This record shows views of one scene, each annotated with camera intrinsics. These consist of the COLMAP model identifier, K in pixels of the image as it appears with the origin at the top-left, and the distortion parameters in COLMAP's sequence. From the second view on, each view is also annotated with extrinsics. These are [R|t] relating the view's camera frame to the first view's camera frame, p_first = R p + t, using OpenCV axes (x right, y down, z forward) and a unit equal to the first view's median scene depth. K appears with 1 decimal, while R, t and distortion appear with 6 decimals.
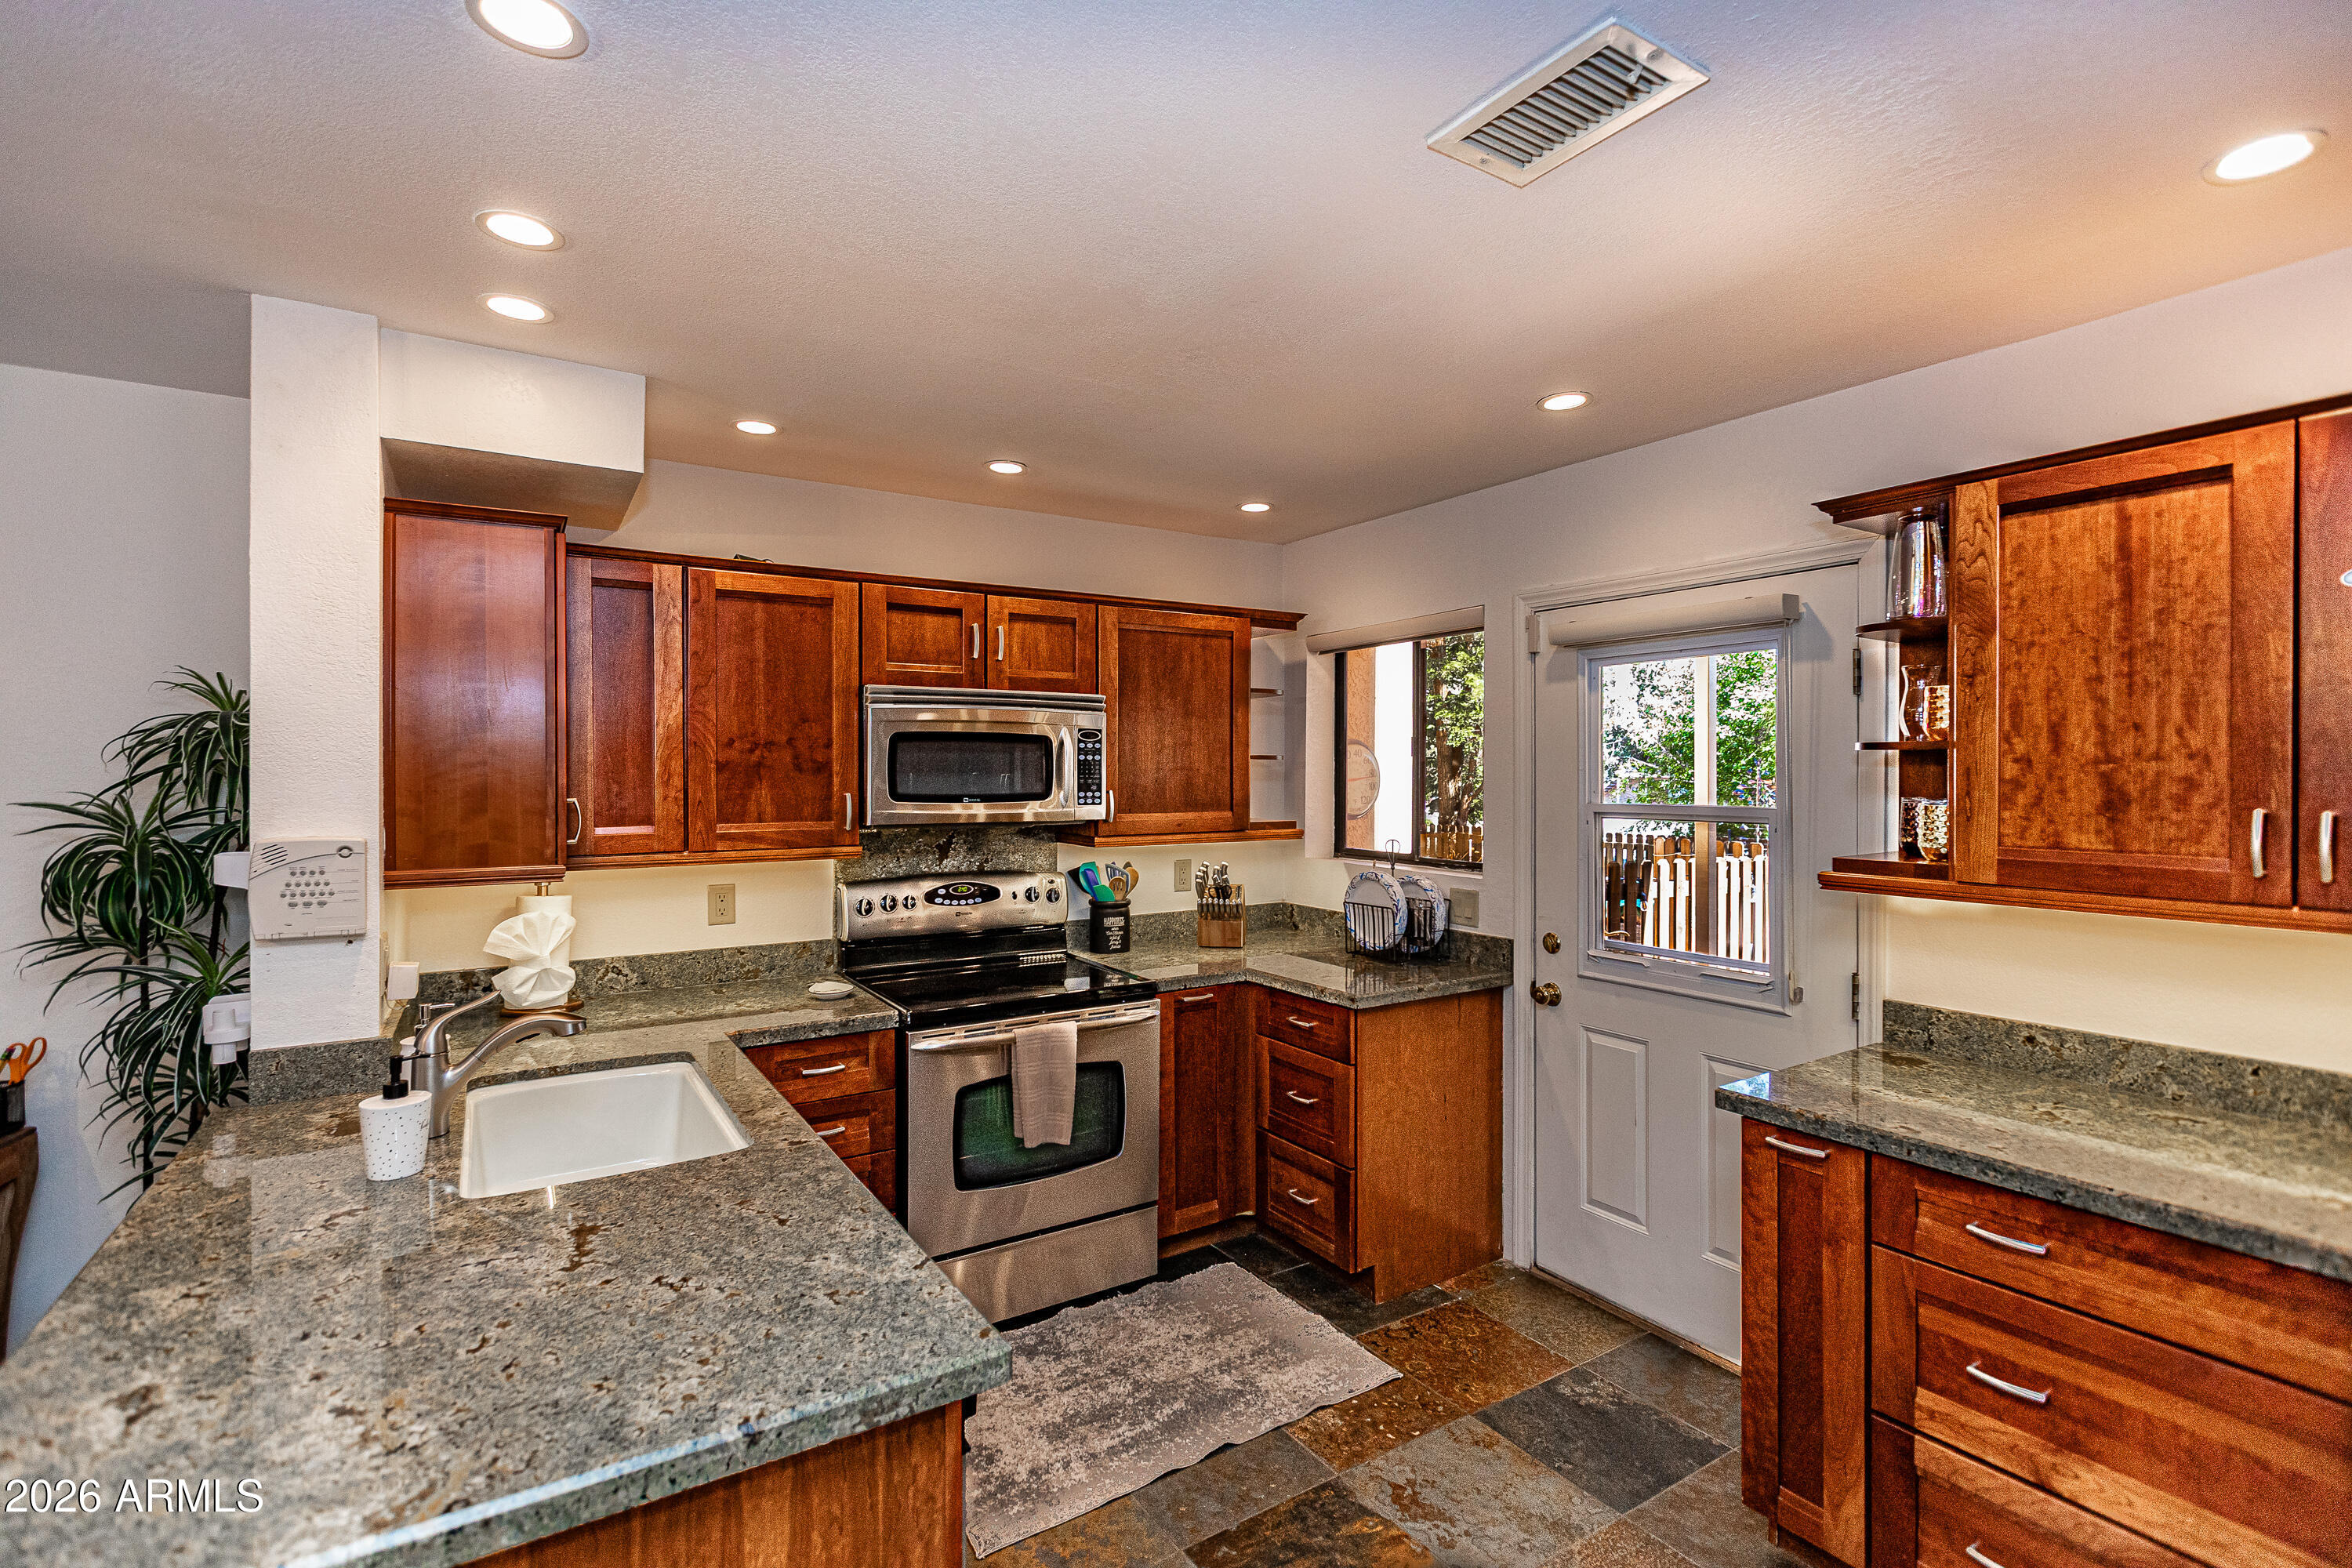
lens RADIAL K [[1103.6, 0, 1162.8], [0, 1103.6, 772.2], [0, 0, 1]] dist [-0.000503, 0.000708]
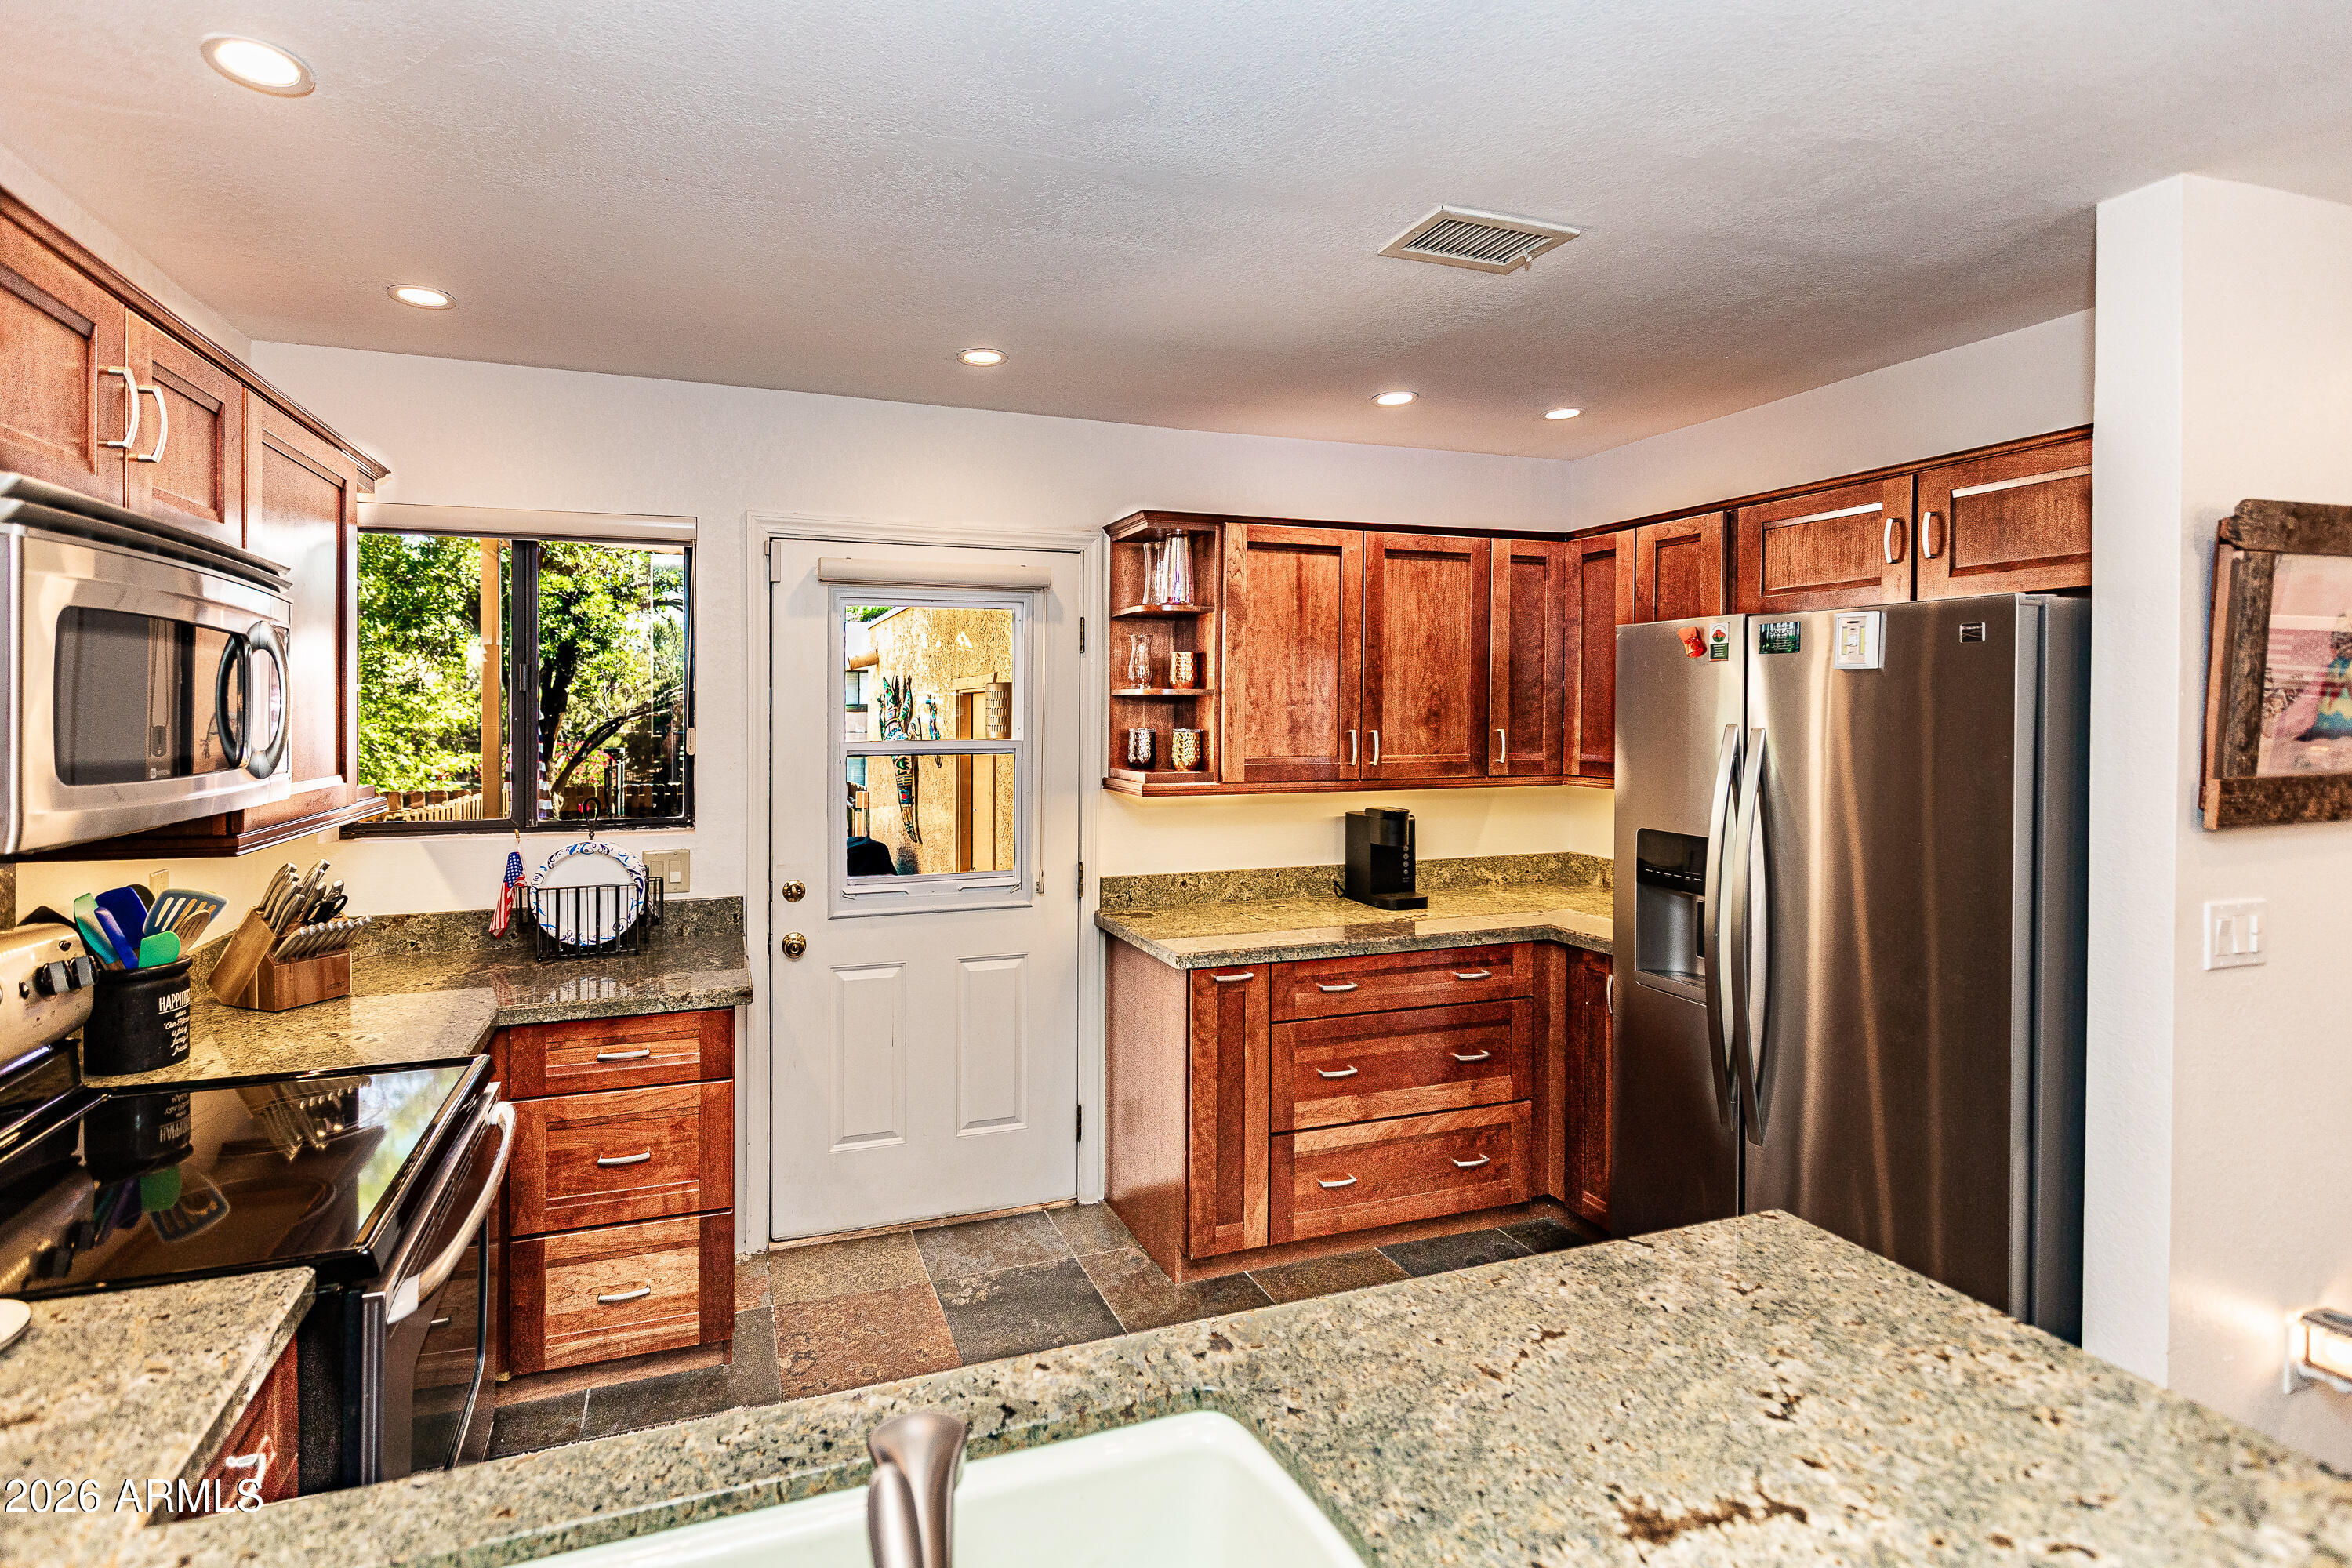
lens RADIAL K [[1103.6, 0, 1118.6], [0, 1103.6, 721.8], [0, 0, 1]] dist [-0.000503, 0.000708]
pose [[0.216839, -0.010811, 0.976148, -0.553034], [0.001612, 0.999941, 0.010717, -0.000795], [-0.976206, -0.000750, 0.216843, 0.560350]]
